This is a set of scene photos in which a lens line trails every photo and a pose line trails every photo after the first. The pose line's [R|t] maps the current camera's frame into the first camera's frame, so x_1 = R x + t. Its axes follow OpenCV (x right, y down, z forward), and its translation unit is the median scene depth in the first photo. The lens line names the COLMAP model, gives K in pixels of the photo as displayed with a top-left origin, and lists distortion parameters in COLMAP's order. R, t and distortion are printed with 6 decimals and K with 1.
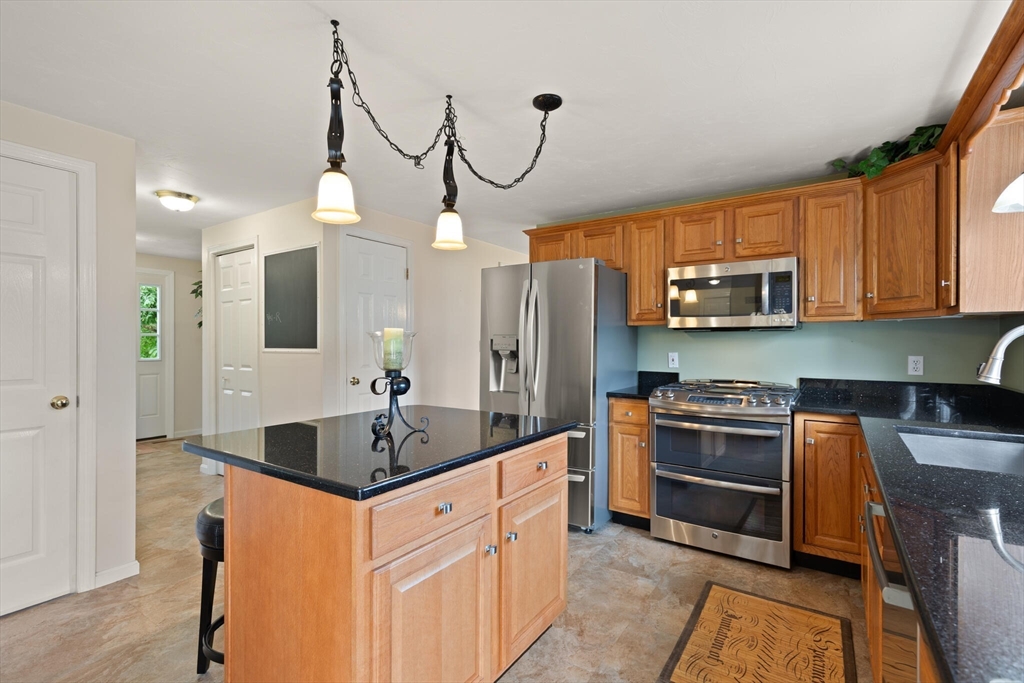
lens RADIAL K [[468.2, 0, 520.3], [0, 468.2, 342.0], [0, 0, 1]] dist [0.003361, 0.000599]
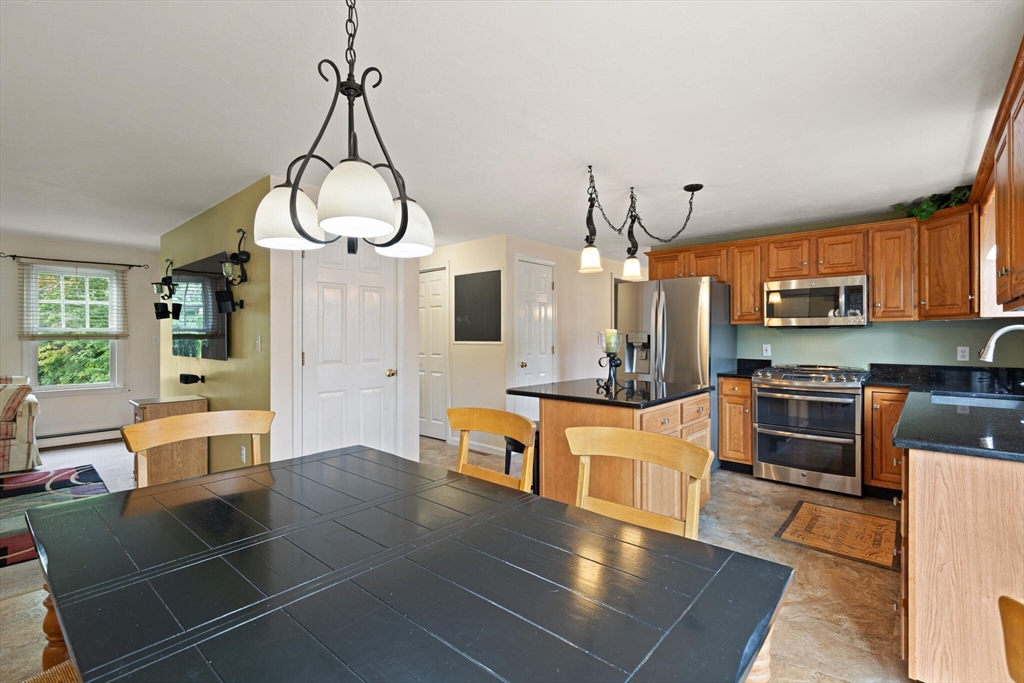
lens RADIAL K [[468.2, 0, 515.9], [0, 468.2, 333.5], [0, 0, 1]] dist [0.003361, 0.000599]
pose [[0.991422, -0.002667, -0.130675, -0.272647], [0.002092, 0.999988, -0.004536, -0.004625], [0.130686, 0.004224, 0.991415, -0.541979]]
